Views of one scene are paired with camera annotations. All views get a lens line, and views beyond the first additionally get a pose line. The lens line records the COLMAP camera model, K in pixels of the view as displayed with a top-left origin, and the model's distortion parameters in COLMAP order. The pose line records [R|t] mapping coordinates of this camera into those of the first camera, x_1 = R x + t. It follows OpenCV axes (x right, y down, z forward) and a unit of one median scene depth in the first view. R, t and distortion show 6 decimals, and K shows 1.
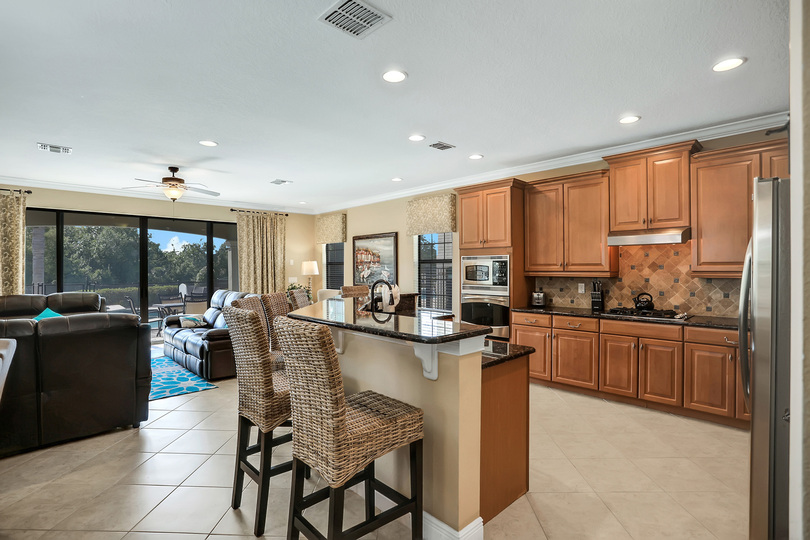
lens RADIAL K [[398.0, 0, 400.1], [0, 398.0, 269.4], [0, 0, 1]] dist [-0.063827, 0.026903]
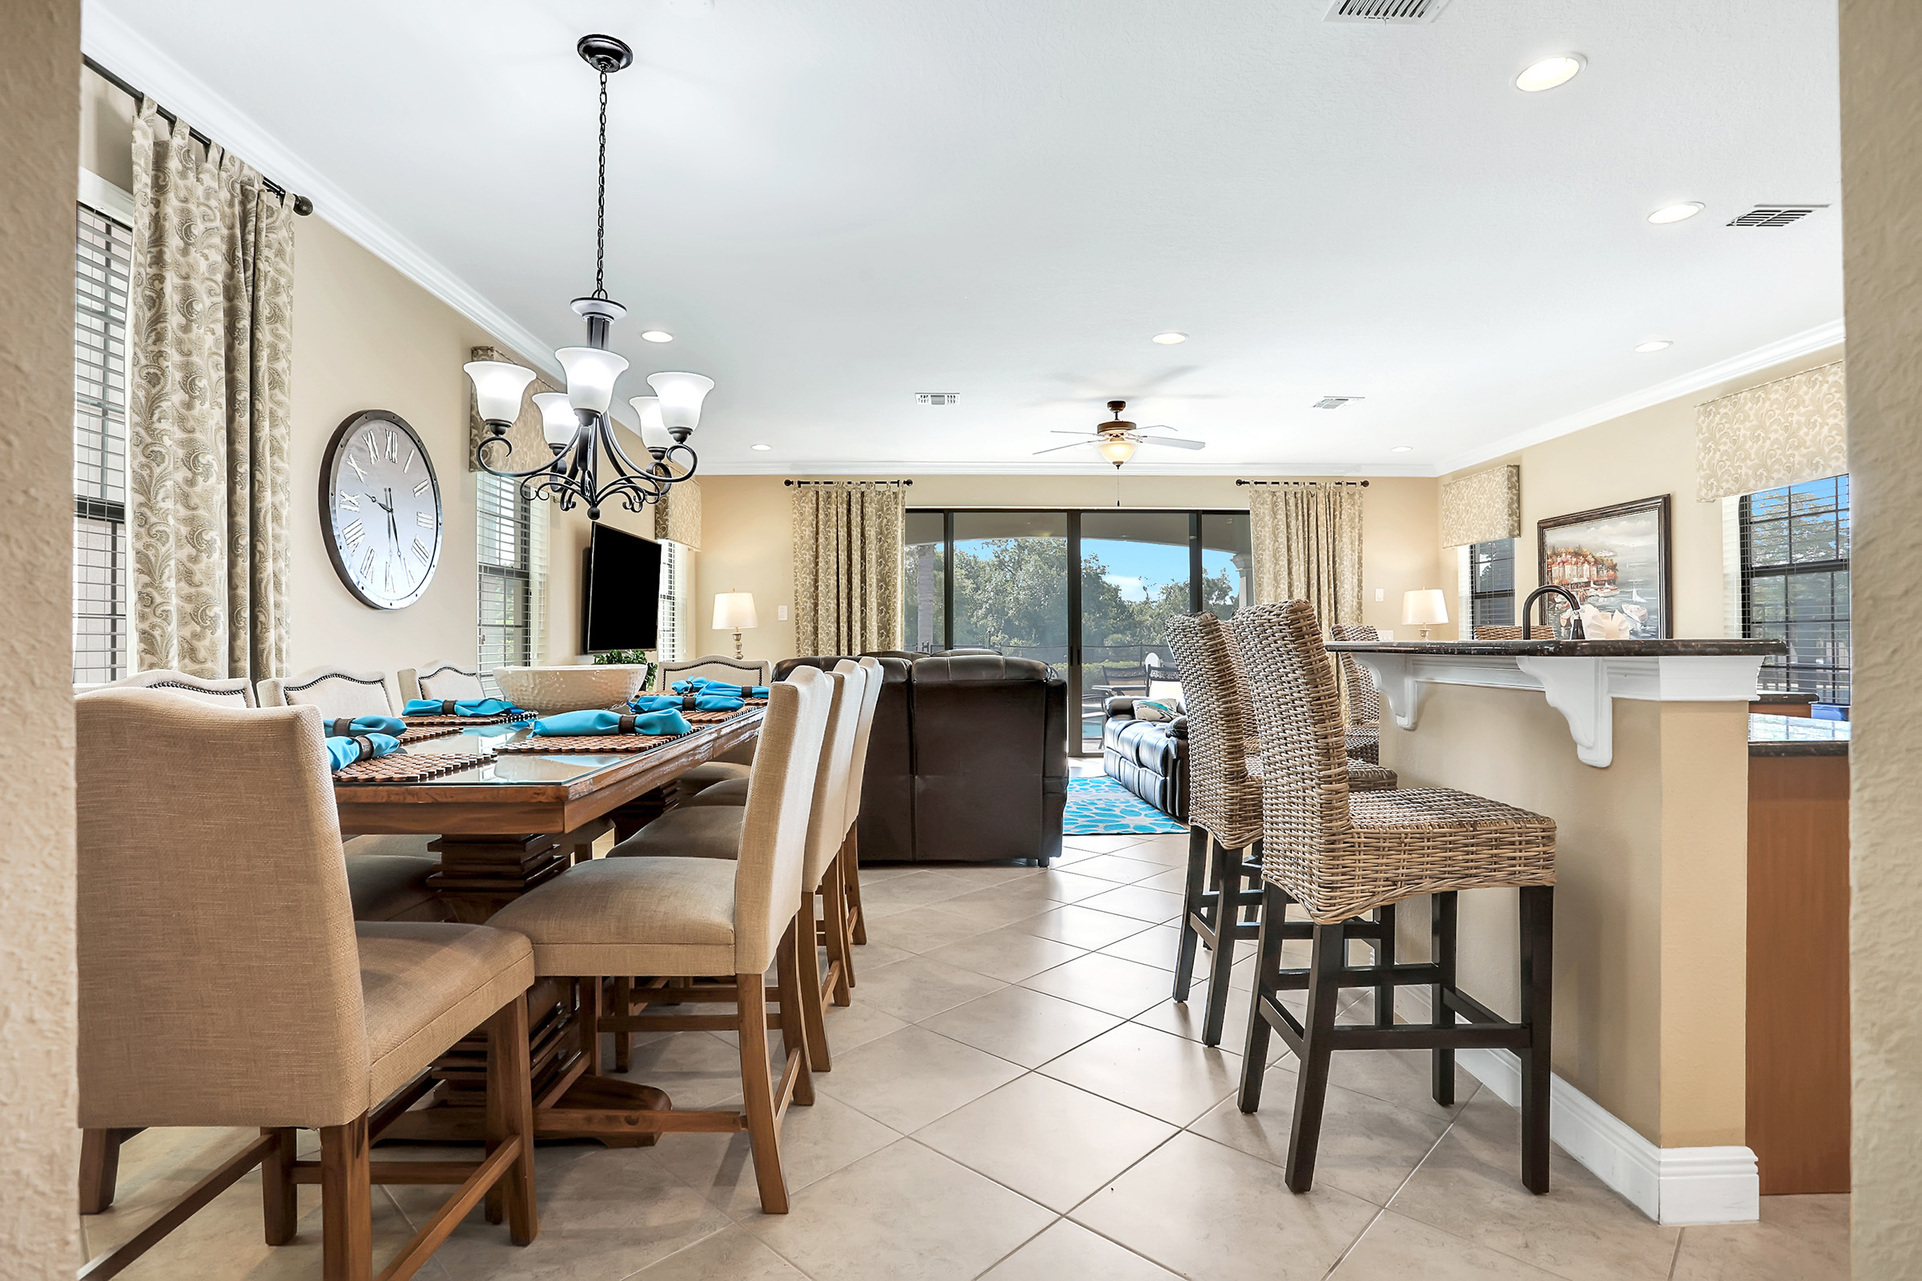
lens RADIAL K [[941.7, 0, 937.8], [0, 941.7, 633.5], [0, 0, 1]] dist [-0.085925, 0.037074]
pose [[0.734723, -0.003225, -0.678360, 0.078250], [-0.003090, 0.999962, -0.008101, 0.052688], [0.678361, 0.008048, 0.734685, -0.063352]]
